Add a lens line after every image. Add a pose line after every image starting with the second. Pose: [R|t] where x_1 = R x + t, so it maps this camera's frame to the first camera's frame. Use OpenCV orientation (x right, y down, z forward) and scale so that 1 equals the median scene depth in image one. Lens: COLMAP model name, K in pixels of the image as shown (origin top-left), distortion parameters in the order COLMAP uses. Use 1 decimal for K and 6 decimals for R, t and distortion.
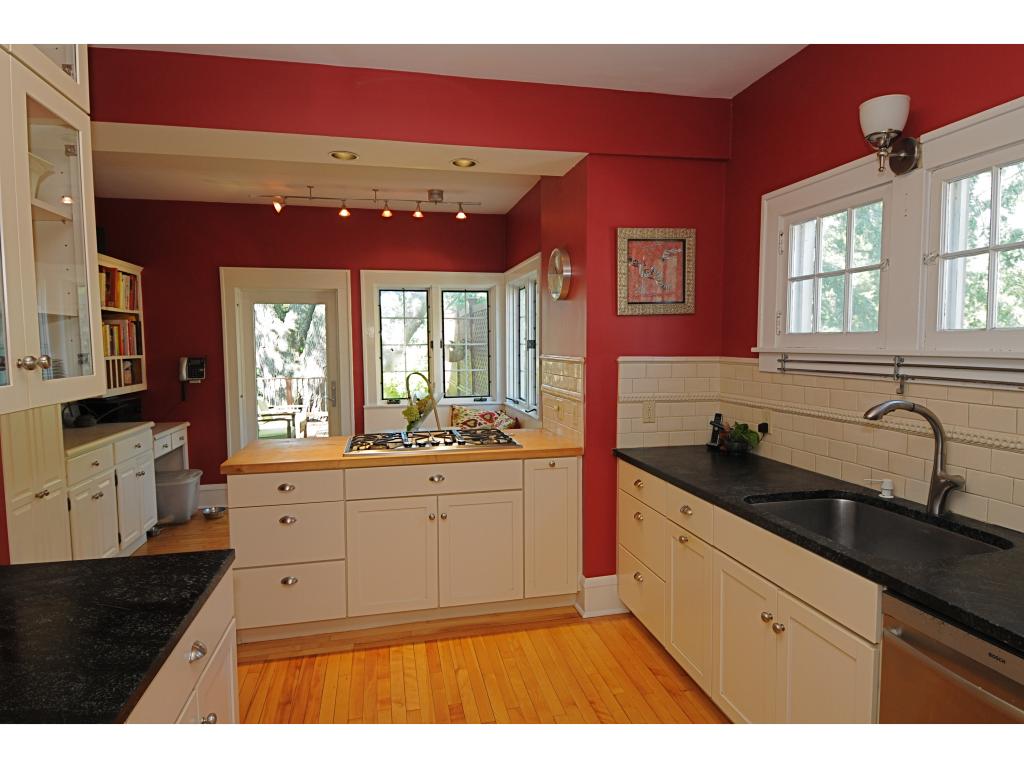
lens RADIAL K [[585.5, 0, 517.2], [0, 585.5, 384.9], [0, 0, 1]] dist [0.013005, -0.004345]
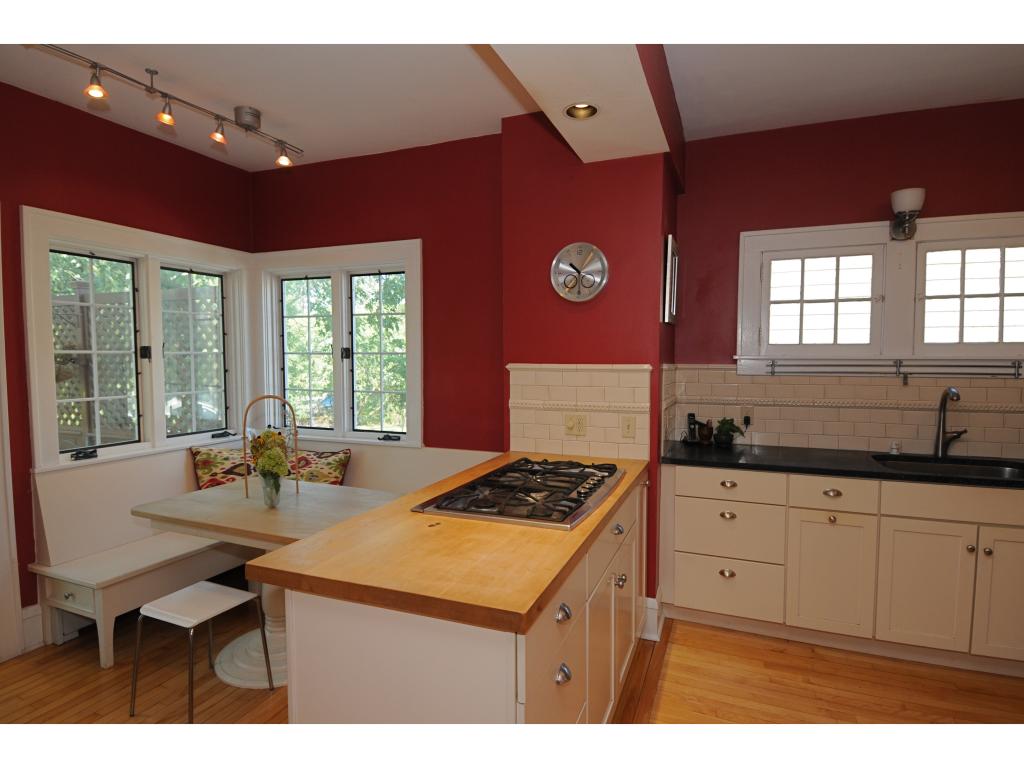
lens RADIAL K [[562.7, 0, 511.4], [0, 562.7, 390.1], [0, 0, 1]] dist [-0.000594, -0.003132]
pose [[0.576159, -0.042631, 0.816225, -0.465688], [0.056025, 0.998350, 0.012596, -0.018755], [-0.815415, 0.038471, 0.577597, 0.407156]]
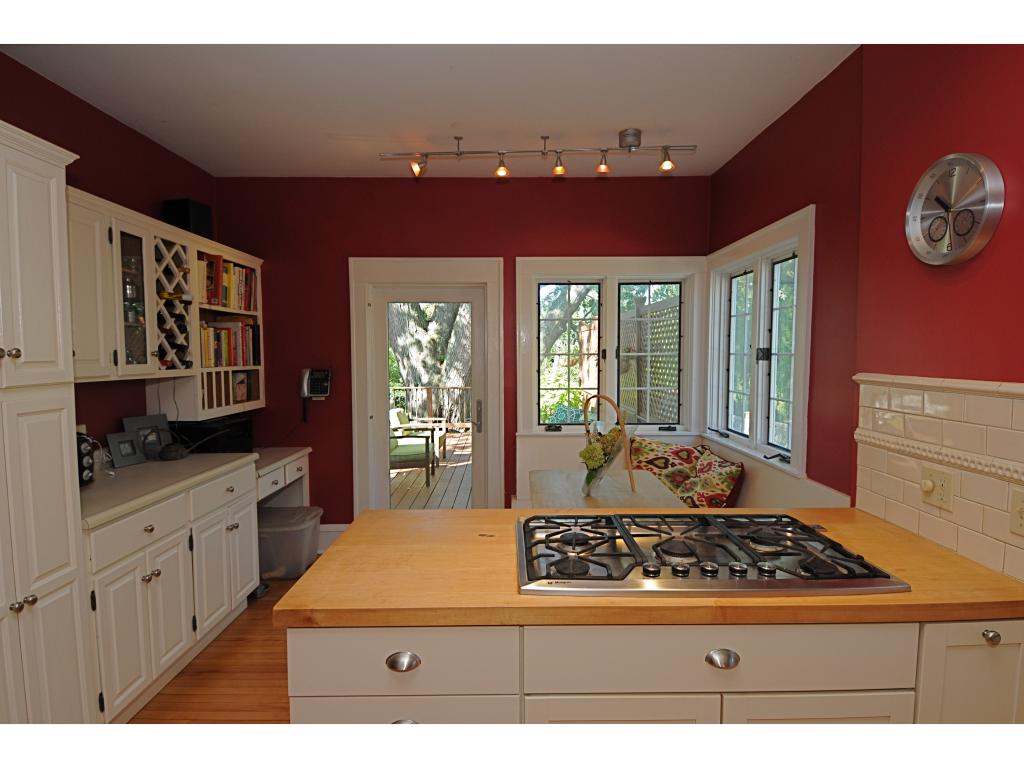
lens RADIAL K [[545.4, 0, 511.1], [0, 545.4, 387.8], [0, 0, 1]] dist [0.024949, -0.000185]
pose [[0.974233, 0.018406, -0.224791, -0.118801], [-0.020004, 0.999788, -0.004837, -0.022662], [0.224654, 0.009209, 0.974395, 0.326434]]
